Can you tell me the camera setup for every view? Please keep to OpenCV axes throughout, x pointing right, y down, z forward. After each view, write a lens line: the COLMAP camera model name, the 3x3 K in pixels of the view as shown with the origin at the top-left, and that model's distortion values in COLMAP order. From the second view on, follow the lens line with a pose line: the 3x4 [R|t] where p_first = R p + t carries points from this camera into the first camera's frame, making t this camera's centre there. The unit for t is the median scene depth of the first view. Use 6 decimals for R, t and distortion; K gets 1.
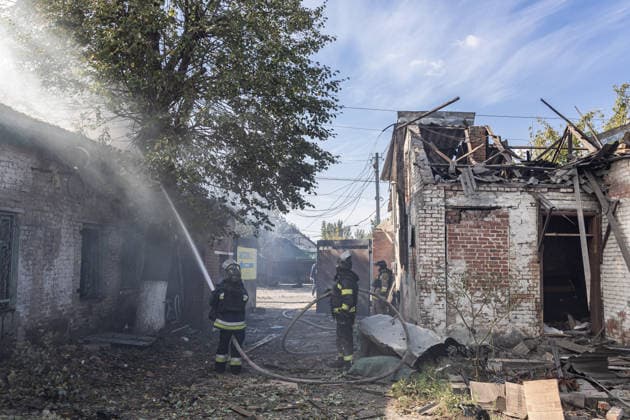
lens RADIAL K [[823.9, 0, 297.7], [0, 823.9, 210.6], [0, 0, 1]] dist [0.076909, 0.020074]
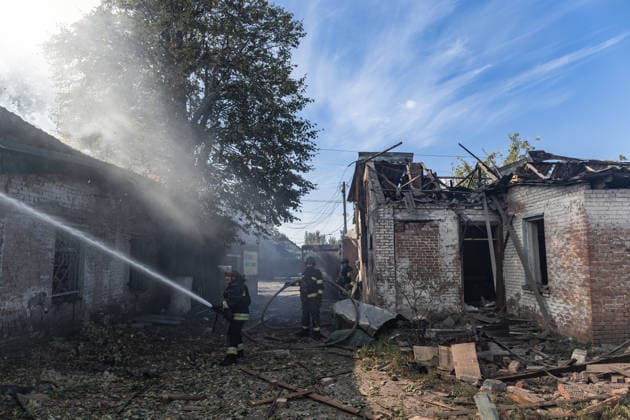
lens RADIAL K [[600.3, 0, 314.5], [0, 600.3, 186.6], [0, 0, 1]] dist [0.006008, 0.000266]
pose [[0.998883, -0.006316, 0.046830, -0.002150], [0.009210, 0.998043, -0.061846, 0.000252], [-0.046348, 0.062209, 0.996986, -0.008119]]
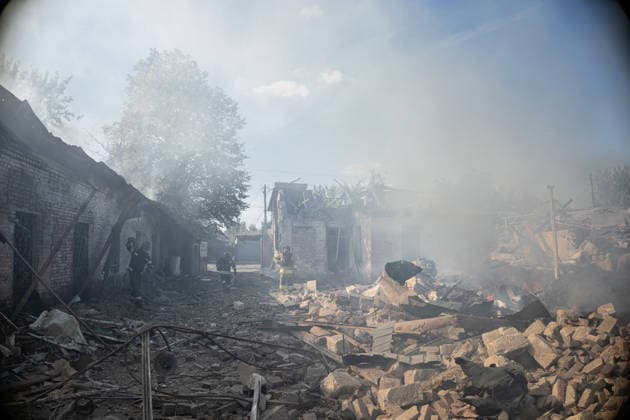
lens RADIAL K [[600.3, 0, 314.5], [0, 600.3, 186.6], [0, 0, 1]] dist [0.006008, 0.000266]
pose [[0.983991, 0.008547, 0.178012, -0.107088], [-0.001635, 0.999240, -0.038941, -0.068368], [-0.178210, 0.038027, 0.983257, -1.056207]]
